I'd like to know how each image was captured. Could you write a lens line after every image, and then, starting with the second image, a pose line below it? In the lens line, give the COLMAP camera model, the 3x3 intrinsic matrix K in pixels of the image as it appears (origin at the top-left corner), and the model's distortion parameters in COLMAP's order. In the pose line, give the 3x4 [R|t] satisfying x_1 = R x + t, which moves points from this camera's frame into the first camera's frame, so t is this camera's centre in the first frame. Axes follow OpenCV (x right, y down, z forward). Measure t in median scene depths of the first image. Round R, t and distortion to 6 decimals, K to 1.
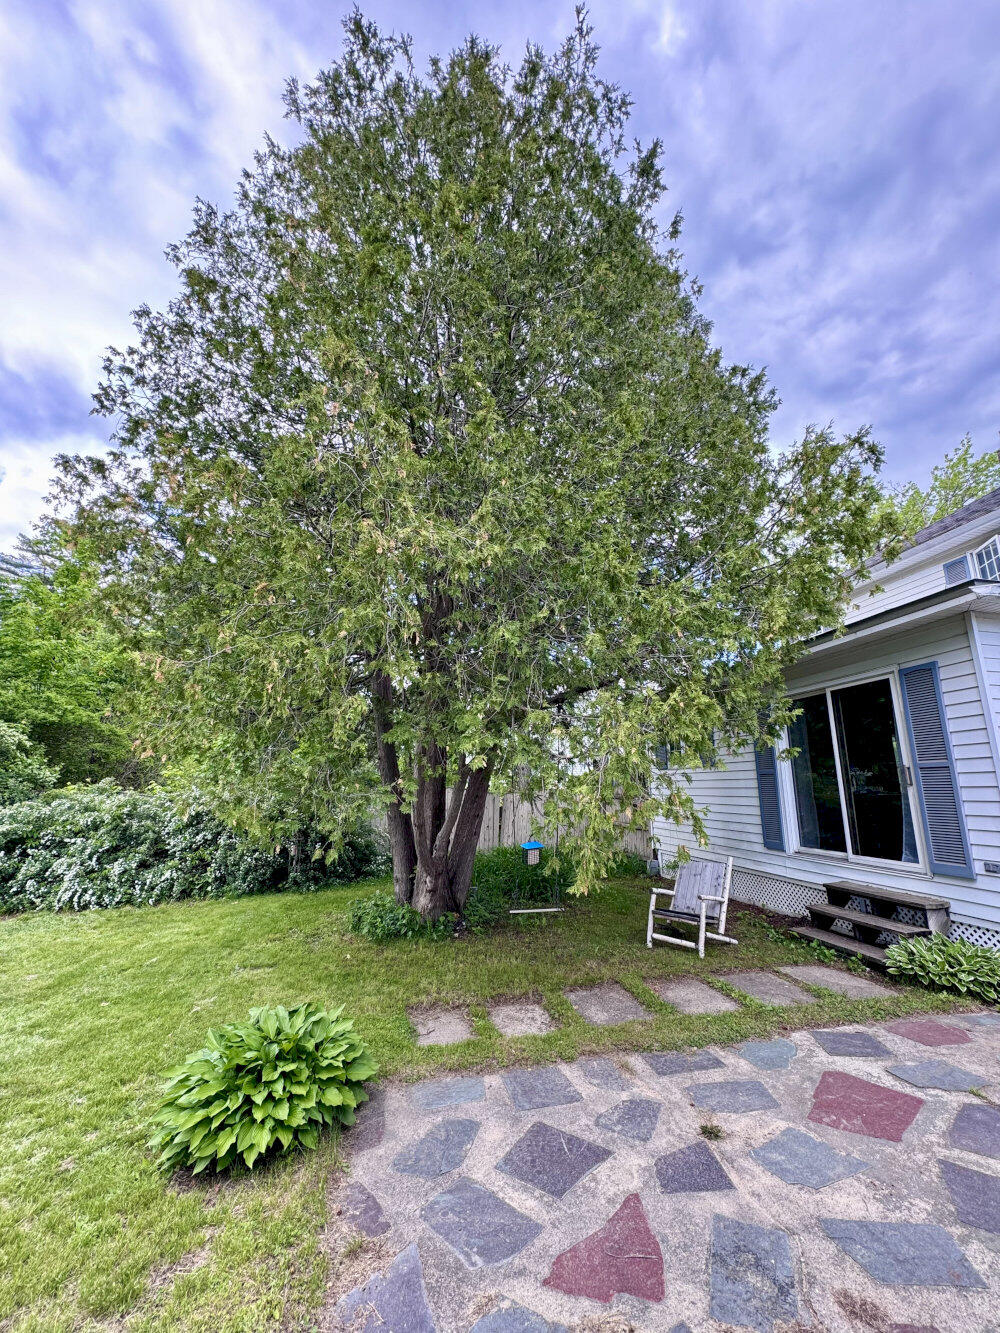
lens RADIAL K [[534.0, 0, 498.9], [0, 534.0, 666.8], [0, 0, 1]] dist [-0.003082, -0.000022]
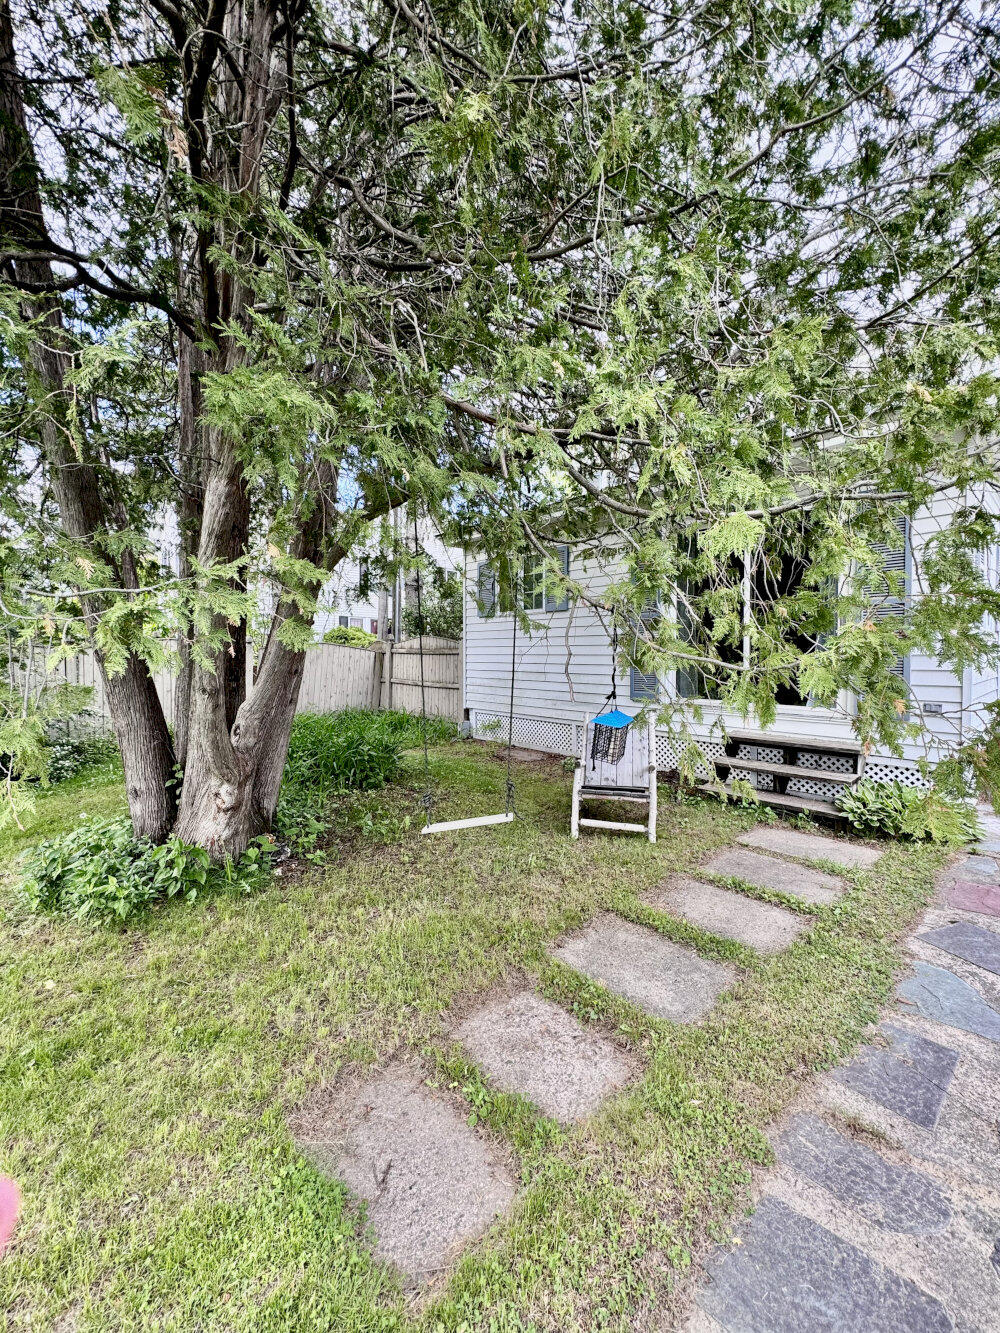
lens RADIAL K [[534.0, 0, 500.9], [0, 534.0, 662.1], [0, 0, 1]] dist [-0.003082, -0.000022]
pose [[0.862108, -0.014237, 0.506524, -0.200094], [-0.108067, 0.971443, 0.211235, 0.170075], [-0.495066, -0.236846, 0.835951, 0.568717]]
